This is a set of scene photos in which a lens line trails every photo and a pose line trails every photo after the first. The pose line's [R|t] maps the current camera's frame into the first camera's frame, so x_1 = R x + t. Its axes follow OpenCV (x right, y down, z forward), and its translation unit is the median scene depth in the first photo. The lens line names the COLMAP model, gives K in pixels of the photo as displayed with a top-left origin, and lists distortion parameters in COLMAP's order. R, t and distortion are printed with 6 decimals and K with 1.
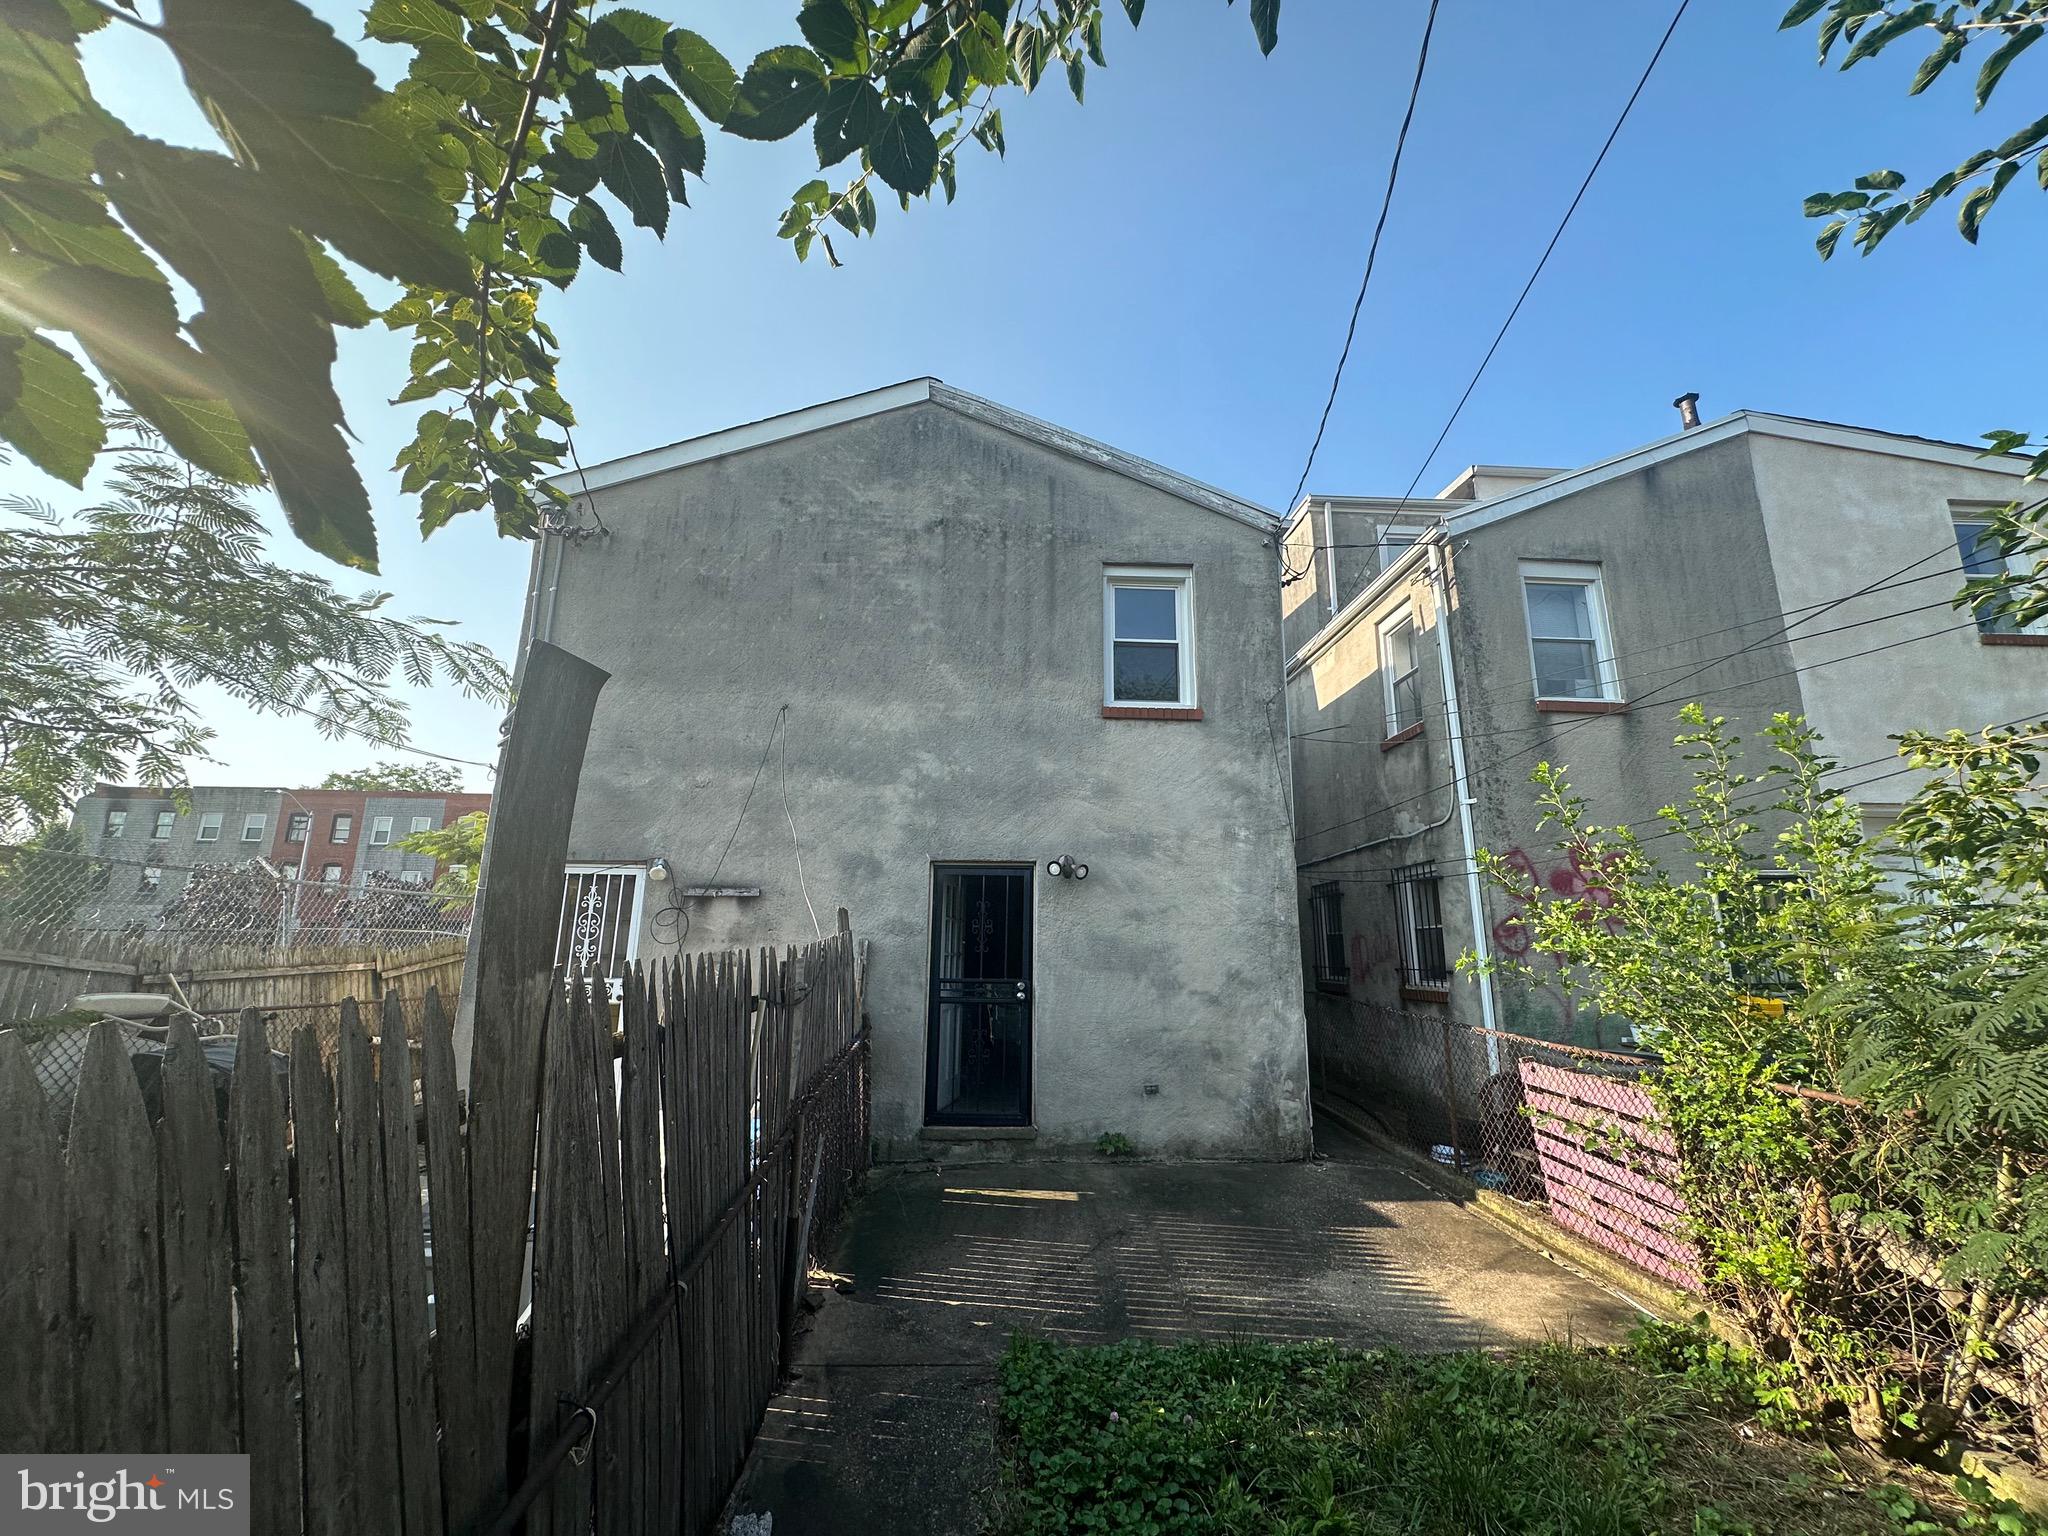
lens RADIAL K [[819.7, 0, 1024.0], [0, 819.7, 768.0], [0, 0, 1]] dist [-0.003265, -0.000206]
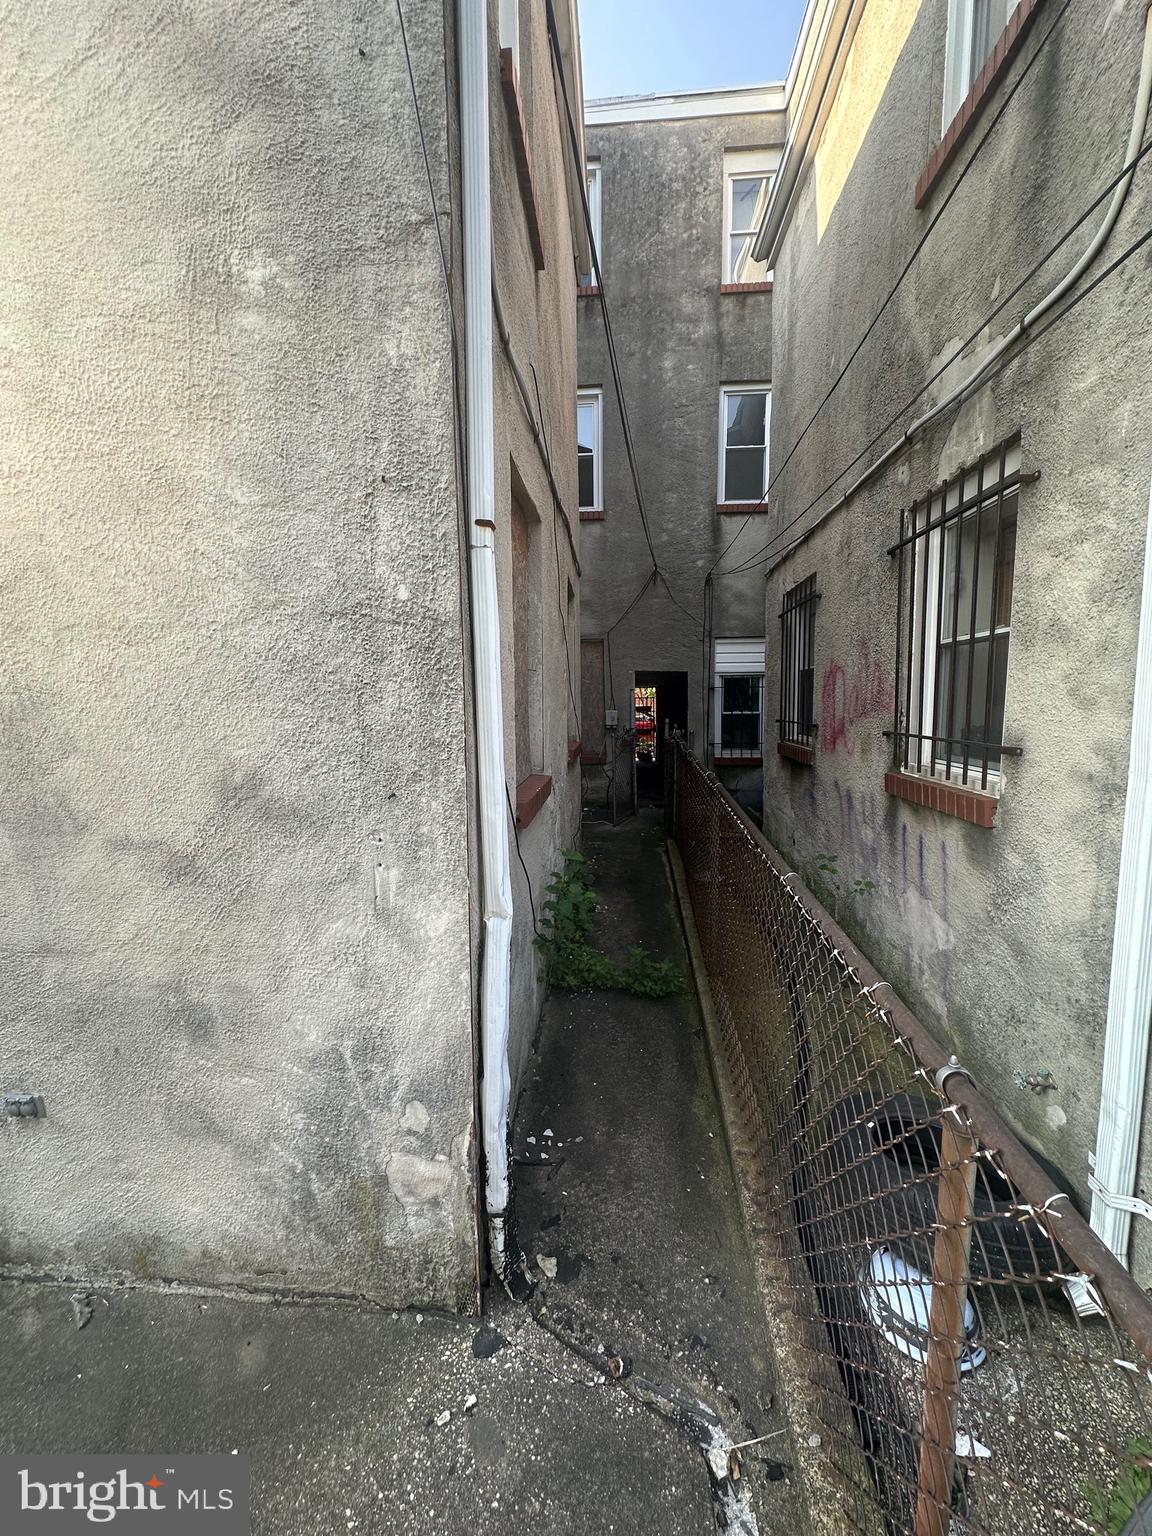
lens RADIAL K [[614.8, 0, 576.0], [0, 614.8, 768.0], [0, 0, 1]] dist [-0.003265, -0.000206]
pose [[0.991135, -0.008381, -0.132595, 0.410113], [0.050886, 0.945853, 0.320582, 0.179911], [0.122729, -0.324487, 0.937894, 0.808667]]
